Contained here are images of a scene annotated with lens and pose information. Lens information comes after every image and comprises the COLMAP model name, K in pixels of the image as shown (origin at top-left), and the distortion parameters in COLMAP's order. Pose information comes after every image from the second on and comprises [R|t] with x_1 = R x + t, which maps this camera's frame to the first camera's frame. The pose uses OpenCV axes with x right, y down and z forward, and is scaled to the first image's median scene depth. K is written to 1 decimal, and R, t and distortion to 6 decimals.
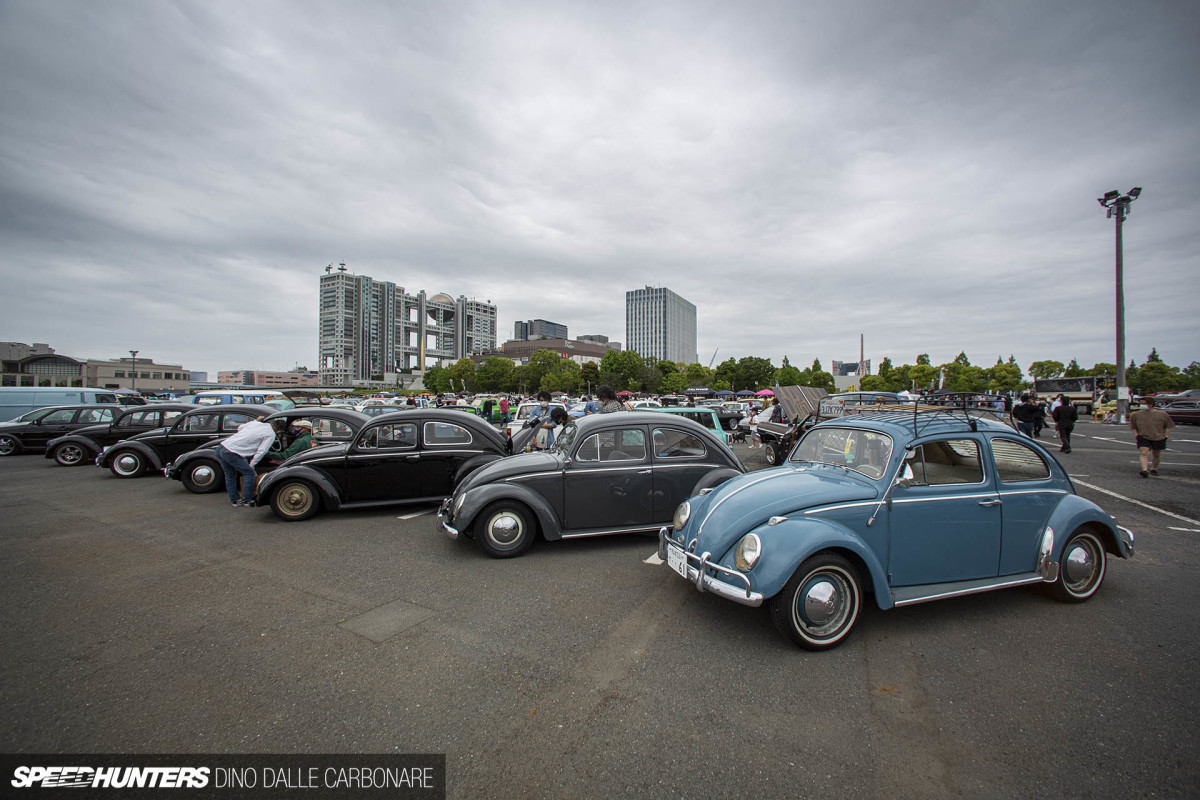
lens RADIAL K [[478.0, 0, 601.6], [0, 478.0, 388.4], [0, 0, 1]] dist [-0.012575, 0.008216]
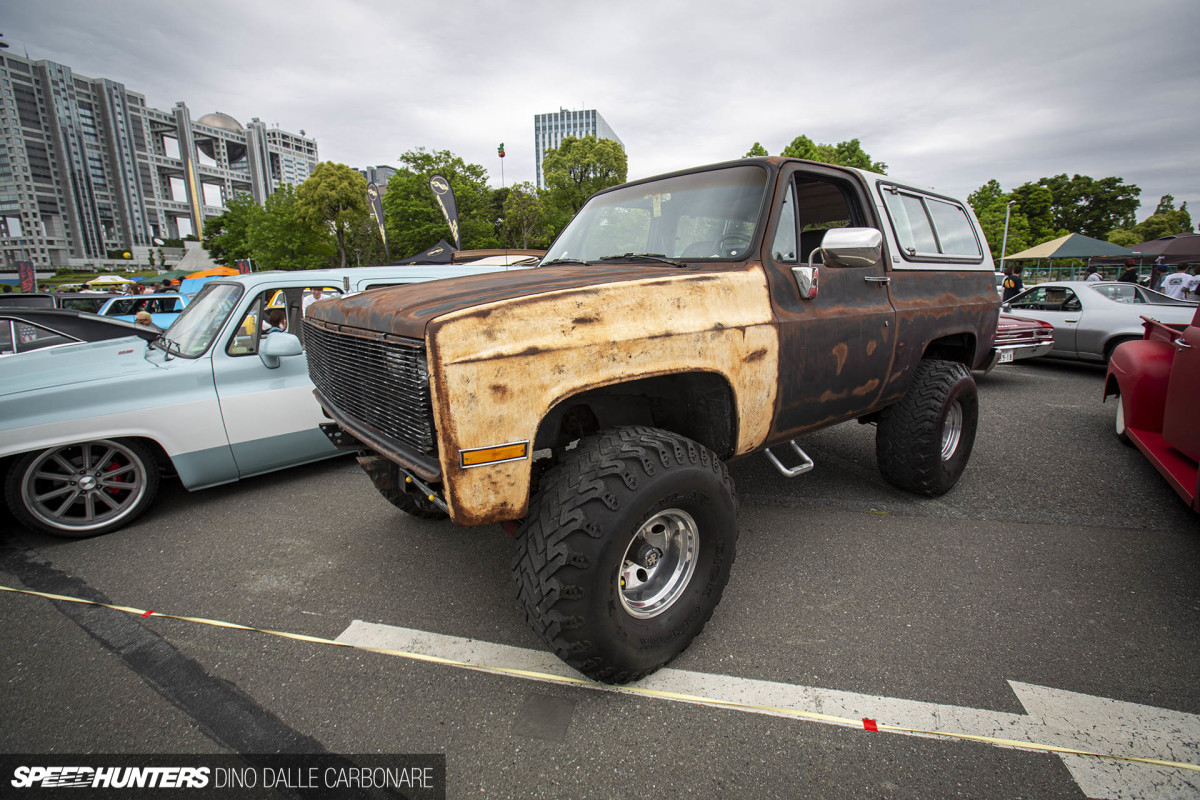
lens RADIAL K [[552.2, 0, 596.4], [0, 552.2, 385.6], [0, 0, 1]] dist [-0.000898, 0.000725]
pose [[0.970449, -0.068385, 0.231416, -0.061507], [0.018023, 0.976867, 0.213089, 0.001607], [-0.240634, -0.202621, 0.949231, 0.165416]]
